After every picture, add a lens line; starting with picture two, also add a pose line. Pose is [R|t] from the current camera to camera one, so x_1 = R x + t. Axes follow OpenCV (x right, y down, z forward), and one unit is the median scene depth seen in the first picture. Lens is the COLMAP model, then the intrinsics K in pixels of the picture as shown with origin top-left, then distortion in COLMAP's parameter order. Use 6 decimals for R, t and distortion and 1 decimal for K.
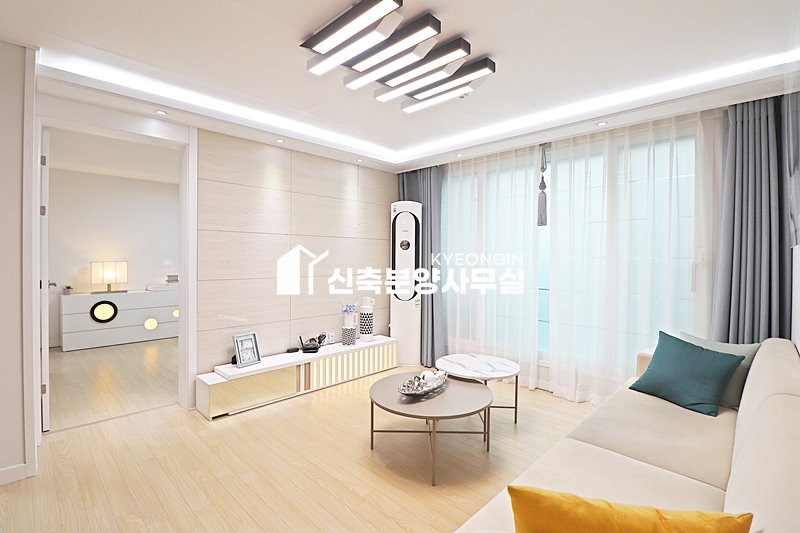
lens RADIAL K [[371.9, 0, 401.2], [0, 371.9, 260.1], [0, 0, 1]] dist [0.000352, -0.014995]
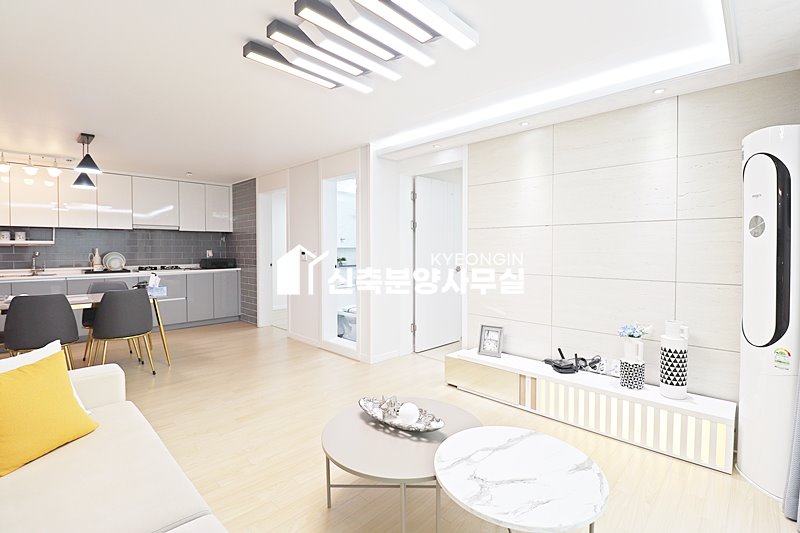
lens RADIAL K [[371.9, 0, 401.2], [0, 371.9, 260.1], [0, 0, 1]] dist [0.000352, -0.014995]
pose [[-0.009620, 0.026618, -0.999599, 0.573556], [-0.008015, 0.999611, 0.026695, -0.010273], [0.999922, 0.008268, -0.009403, 0.692302]]
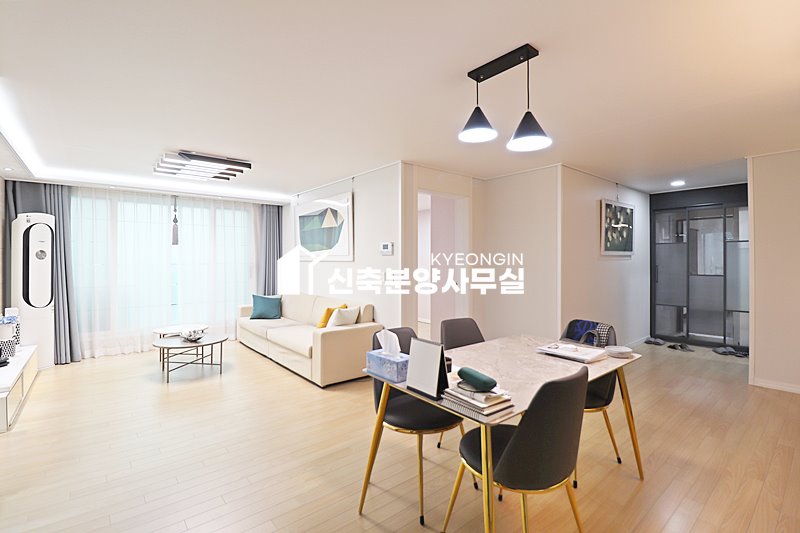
lens RADIAL K [[363.1, 0, 398.8], [0, 363.1, 259.2], [0, 0, 1]] dist [-0.000720, -0.013439]
pose [[0.112973, -0.005106, 0.993585, -1.092990], [0.007594, 0.999962, 0.004275, -0.030643], [-0.993569, 0.007063, 0.113007, -0.151300]]
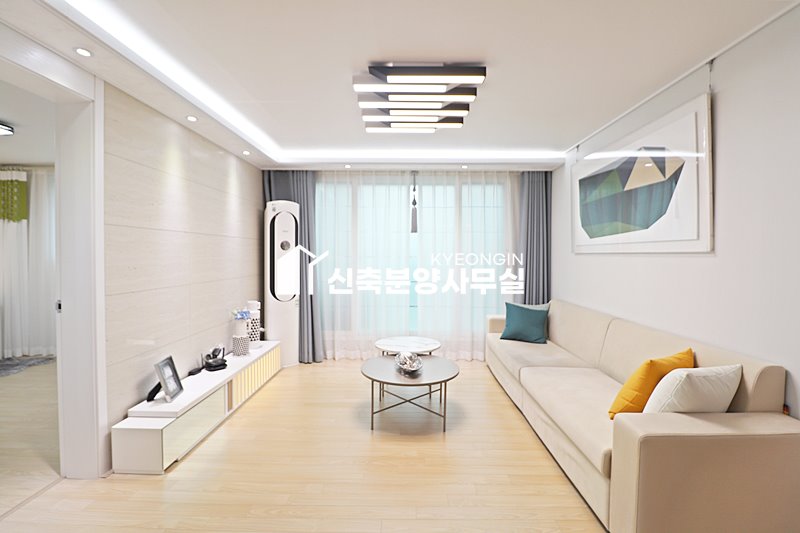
lens RADIAL K [[367.4, 0, 407.5], [0, 367.4, 261.9], [0, 0, 1]] dist [0.001138, -0.014413]
pose [[0.722265, -0.017311, 0.691399, -0.535335], [0.004912, 0.999790, 0.019902, -0.018179], [-0.691599, -0.010978, 0.722199, 0.083068]]
